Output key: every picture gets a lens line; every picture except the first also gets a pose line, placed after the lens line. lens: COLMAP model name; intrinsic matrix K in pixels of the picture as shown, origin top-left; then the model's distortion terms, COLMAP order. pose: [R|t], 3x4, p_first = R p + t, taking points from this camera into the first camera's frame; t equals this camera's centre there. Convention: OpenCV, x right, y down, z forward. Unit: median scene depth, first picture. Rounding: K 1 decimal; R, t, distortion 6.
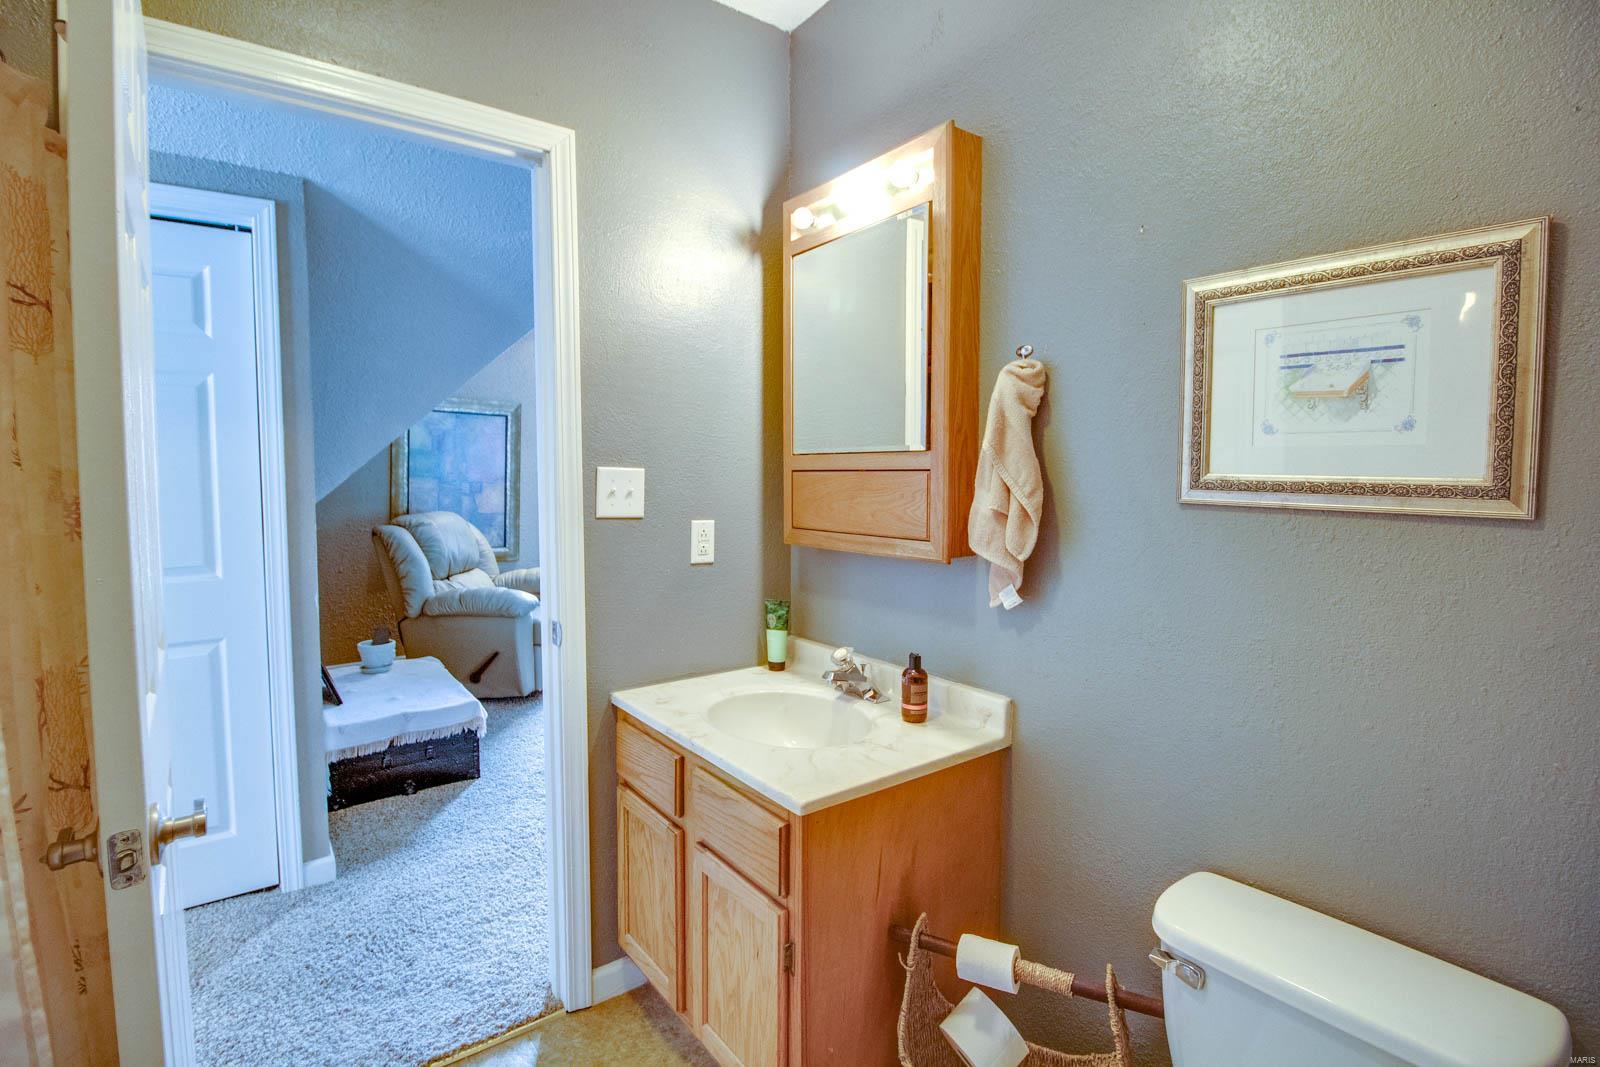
lens RADIAL K [[751.0, 0, 801.9], [0, 751.0, 507.5], [0, 0, 1]] dist [0.000234, -0.012064]
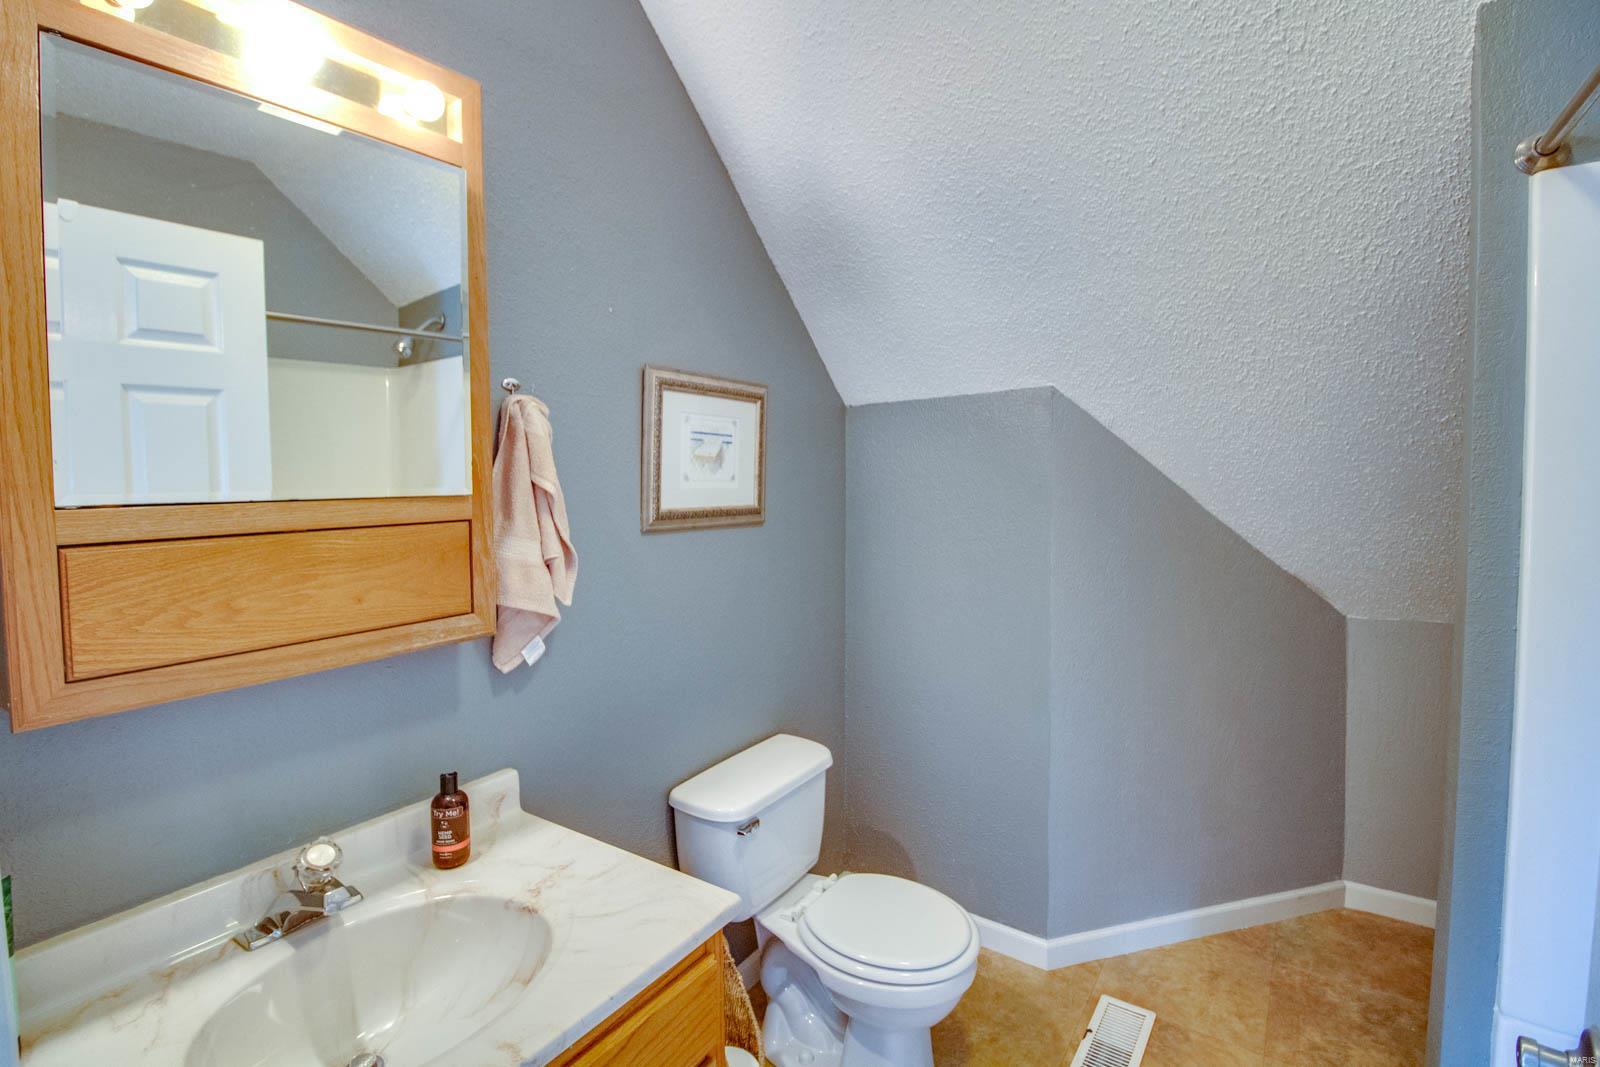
lens RADIAL K [[751.0, 0, 801.9], [0, 751.0, 507.5], [0, 0, 1]] dist [0.000234, -0.012064]
pose [[-0.323768, -0.044636, 0.945083, -0.929209], [0.049415, 0.996725, 0.064003, -0.133643], [-0.944845, 0.067424, -0.320502, 1.300395]]
